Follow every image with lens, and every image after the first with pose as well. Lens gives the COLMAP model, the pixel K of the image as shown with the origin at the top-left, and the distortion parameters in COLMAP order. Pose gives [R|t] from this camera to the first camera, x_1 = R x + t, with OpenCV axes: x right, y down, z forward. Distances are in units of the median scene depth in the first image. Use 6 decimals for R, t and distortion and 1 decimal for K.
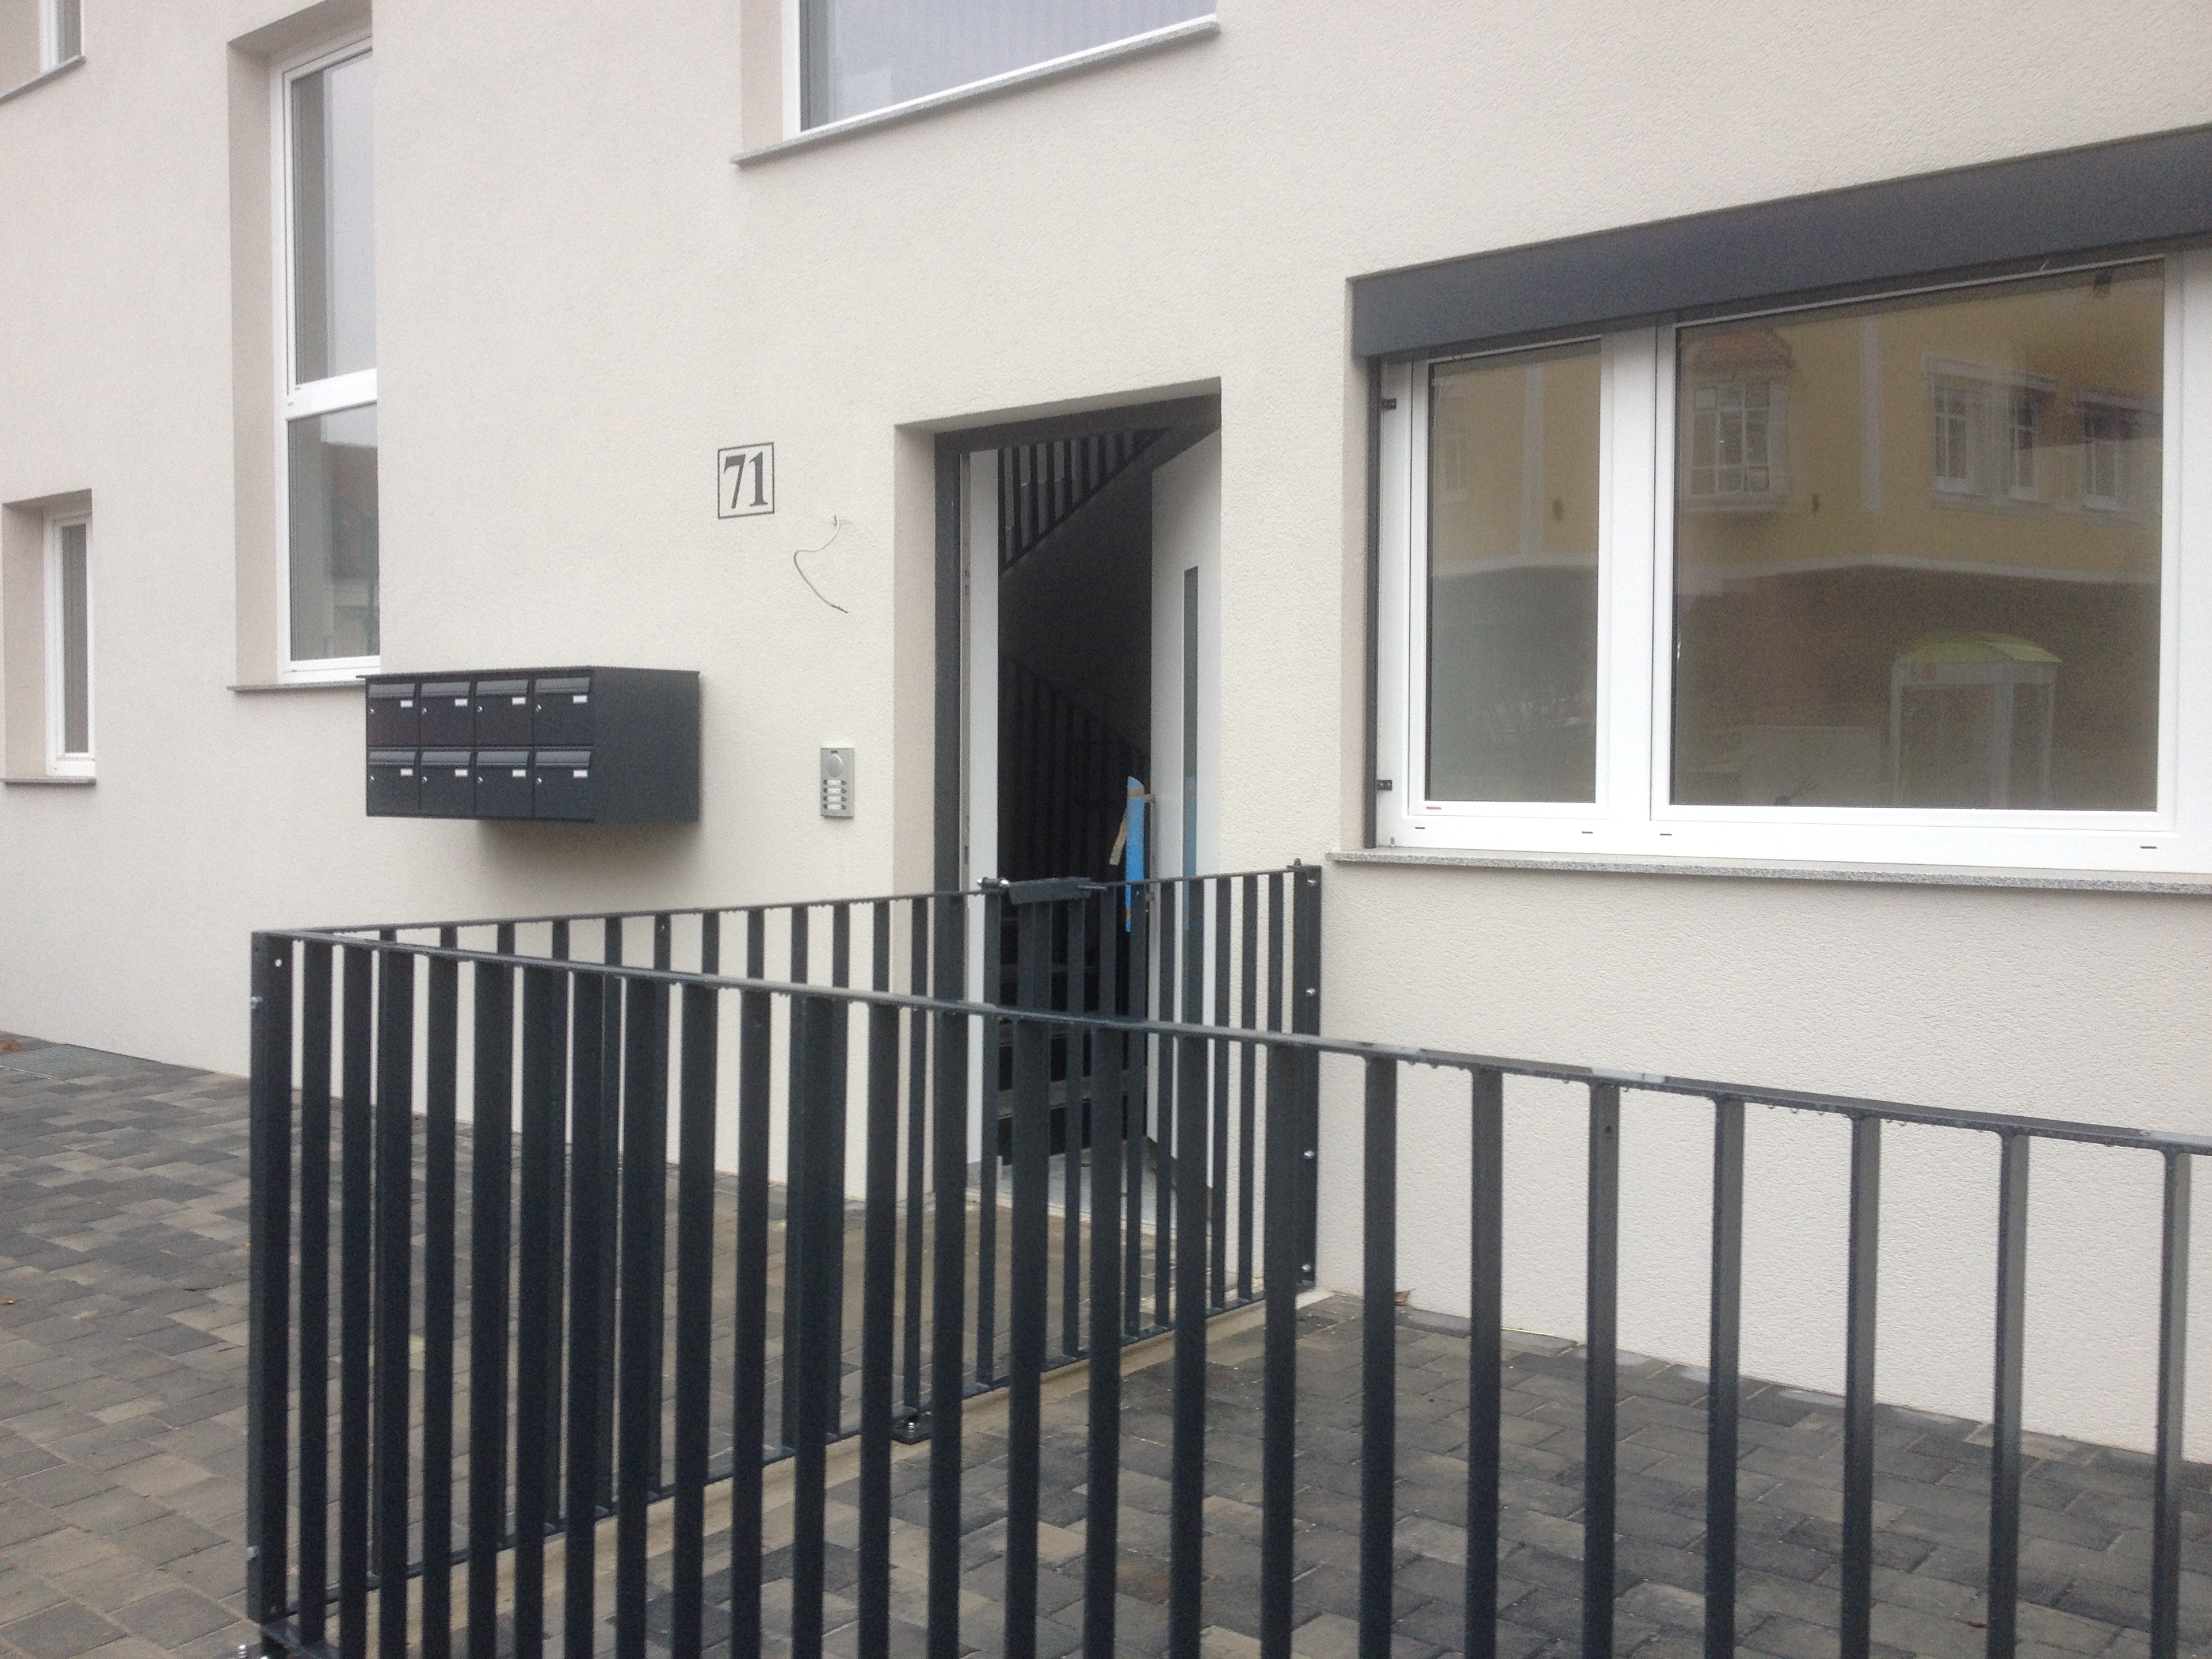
lens RADIAL K [[2044.8, 0, 1106.0], [0, 2044.8, 829.5], [0, 0, 1]] dist [0.135048, -0.308781]
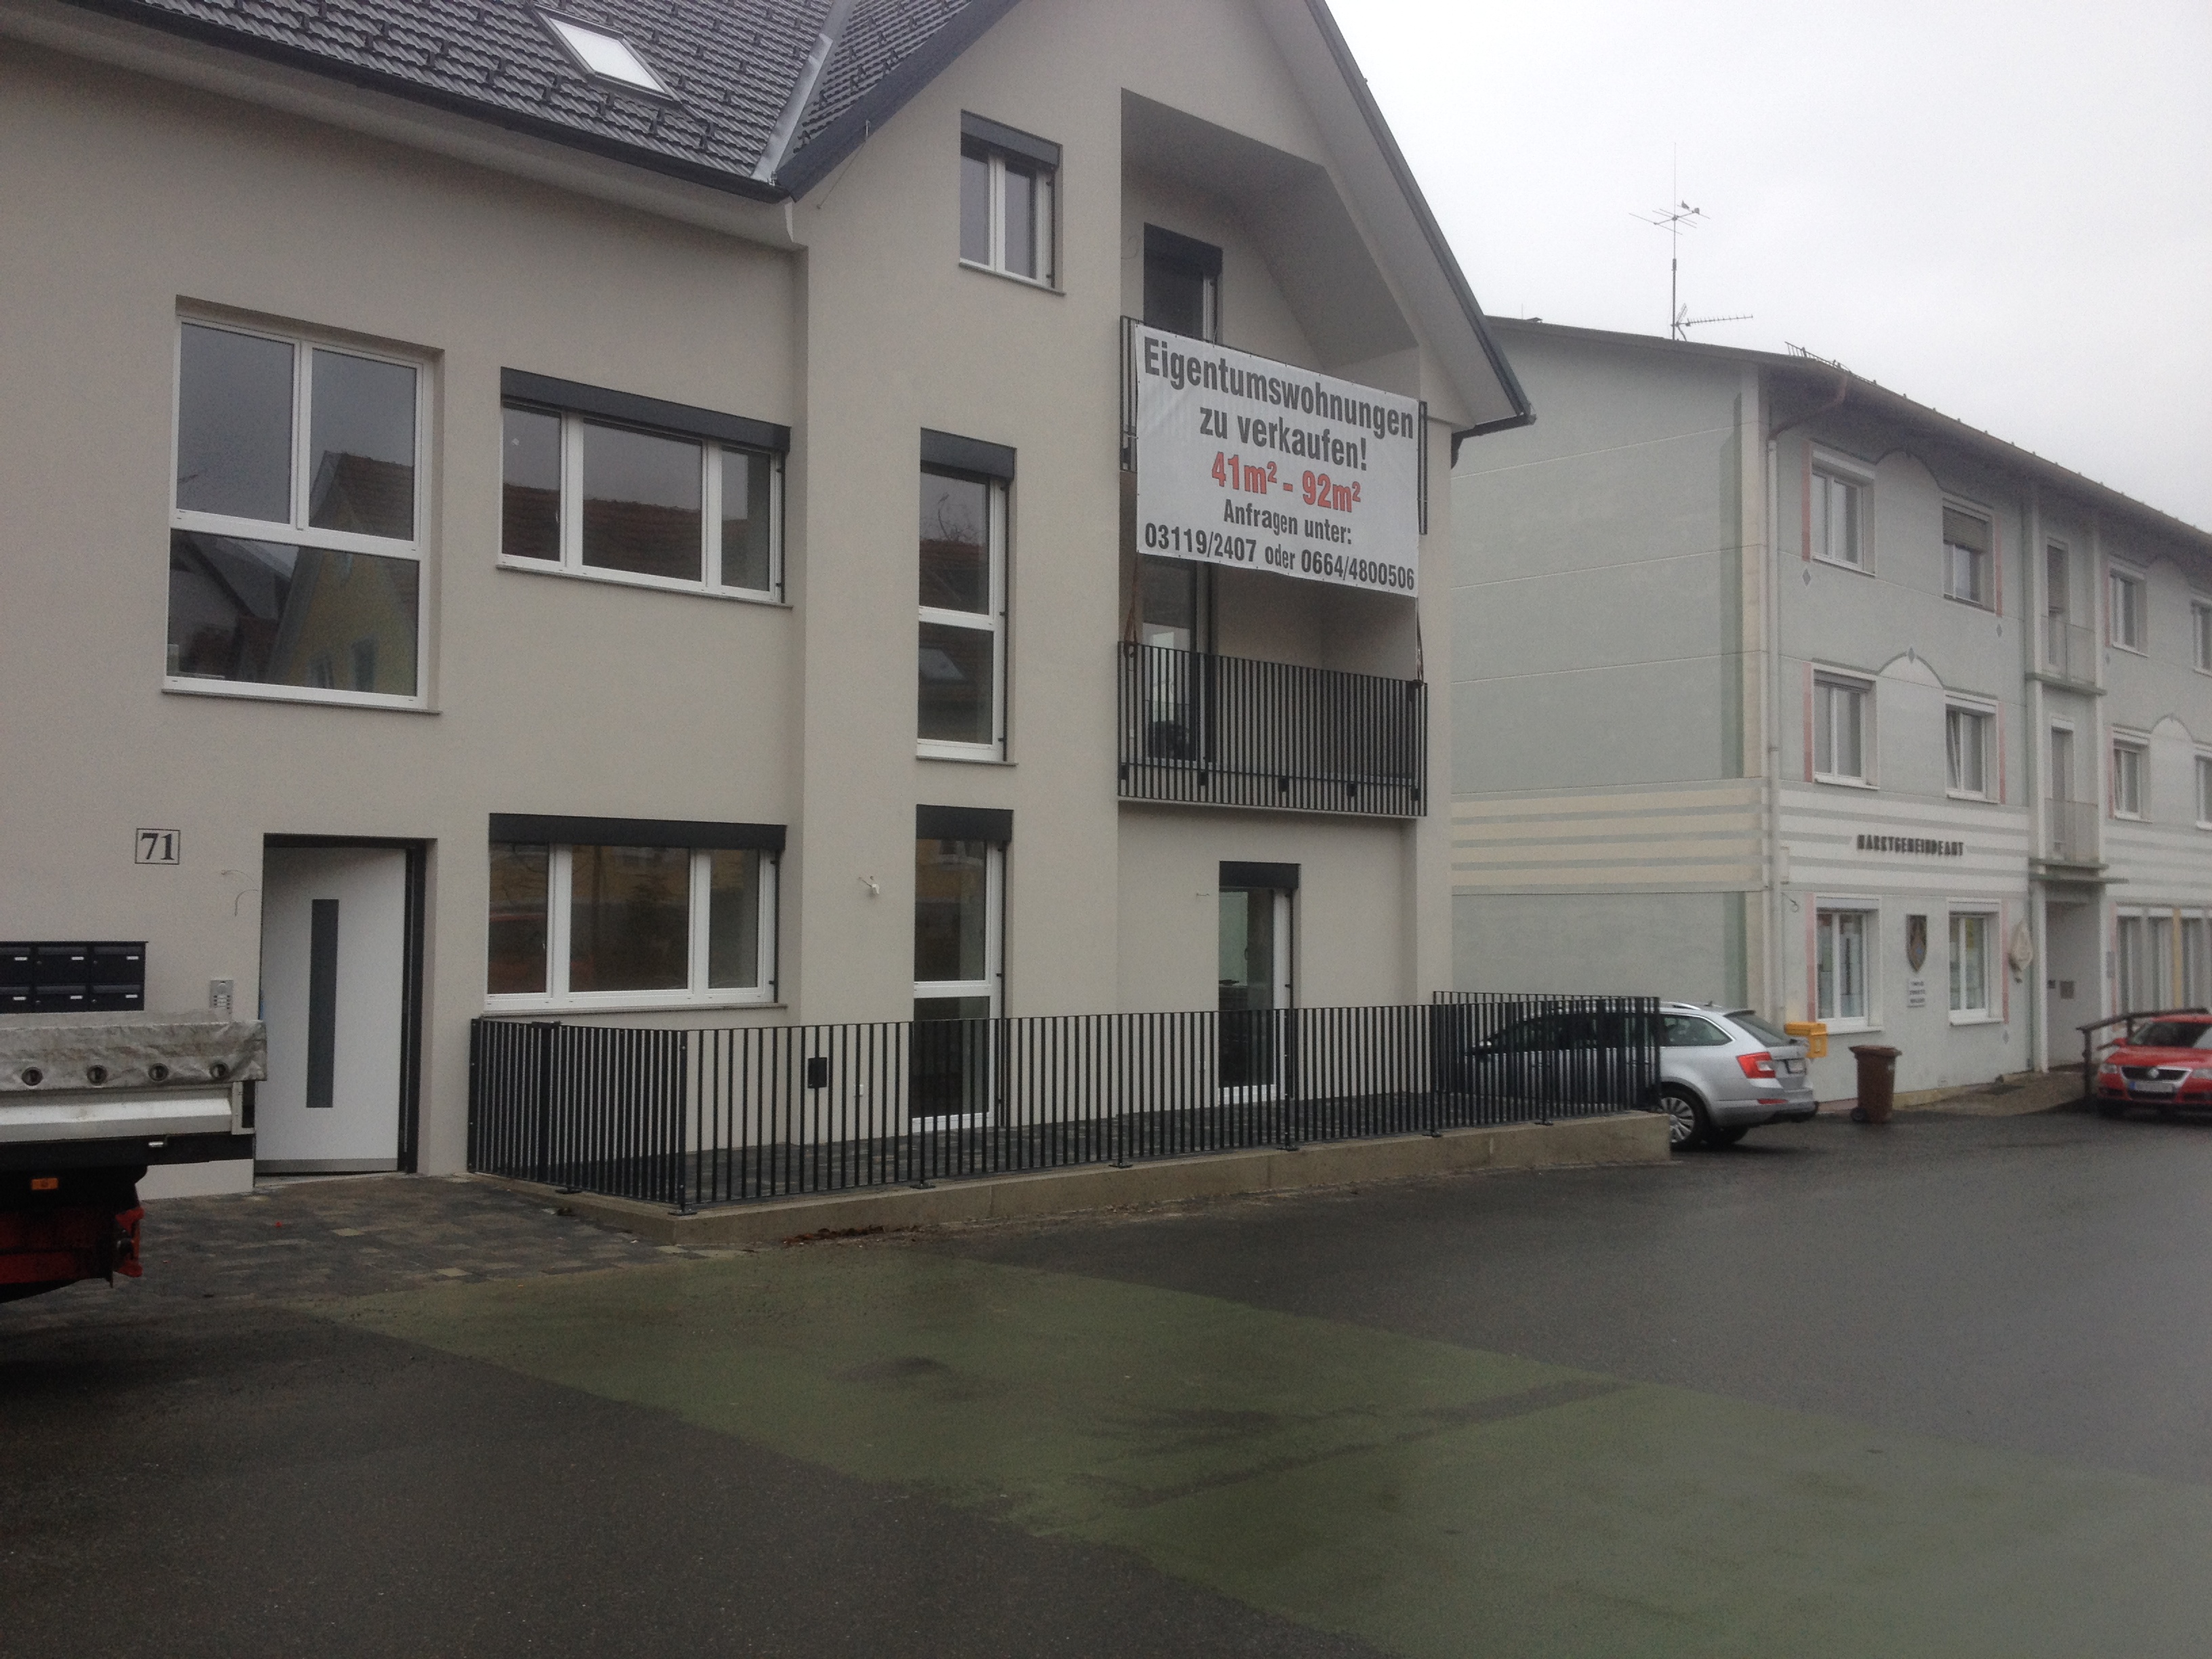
lens RADIAL K [[2044.8, 0, 1106.0], [0, 2044.8, 829.5], [0, 0, 1]] dist [0.135048, -0.308781]
pose [[0.116448, 0.051907, 0.991839, -2.078732], [0.035869, 0.997762, -0.056428, -0.039912], [-0.992549, 0.042148, 0.114326, -0.142022]]
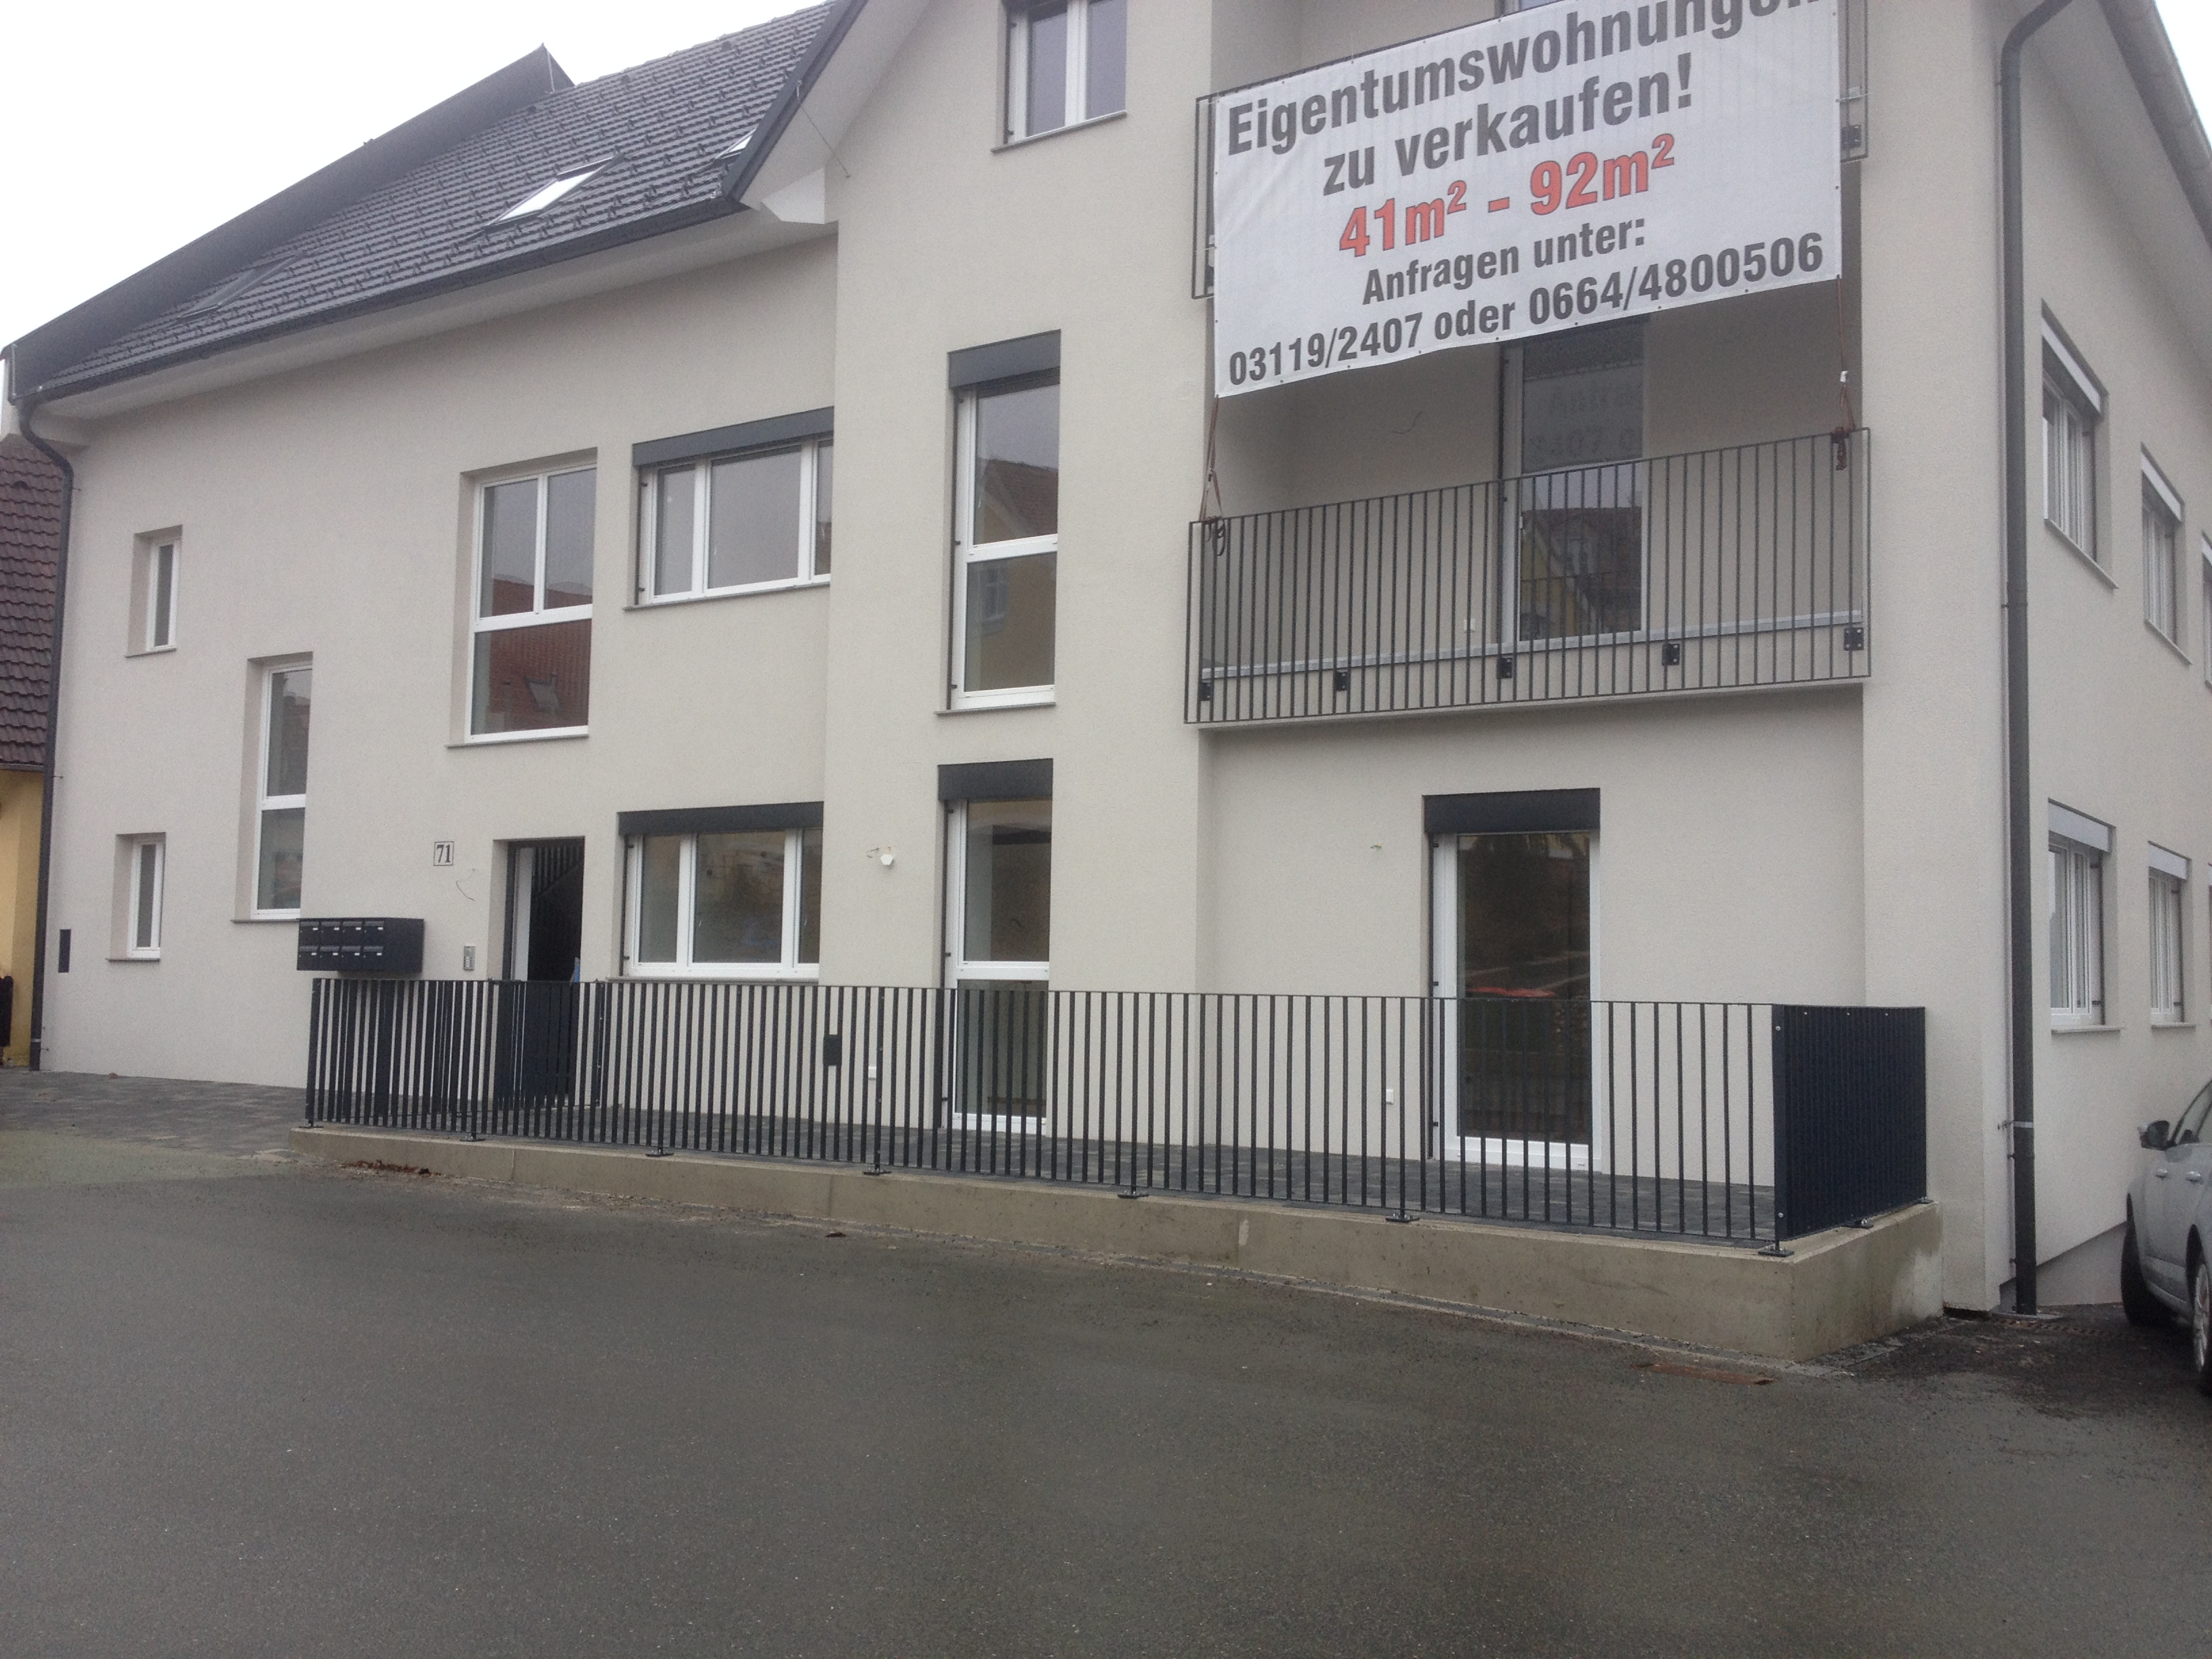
lens RADIAL K [[2044.8, 0, 1106.0], [0, 2044.8, 829.5], [0, 0, 1]] dist [0.135048, -0.308781]
pose [[0.995494, 0.018813, 0.092934, 0.487836], [-0.008861, 0.994288, -0.106357, 0.099045], [-0.094404, 0.105055, 0.989975, -1.994872]]
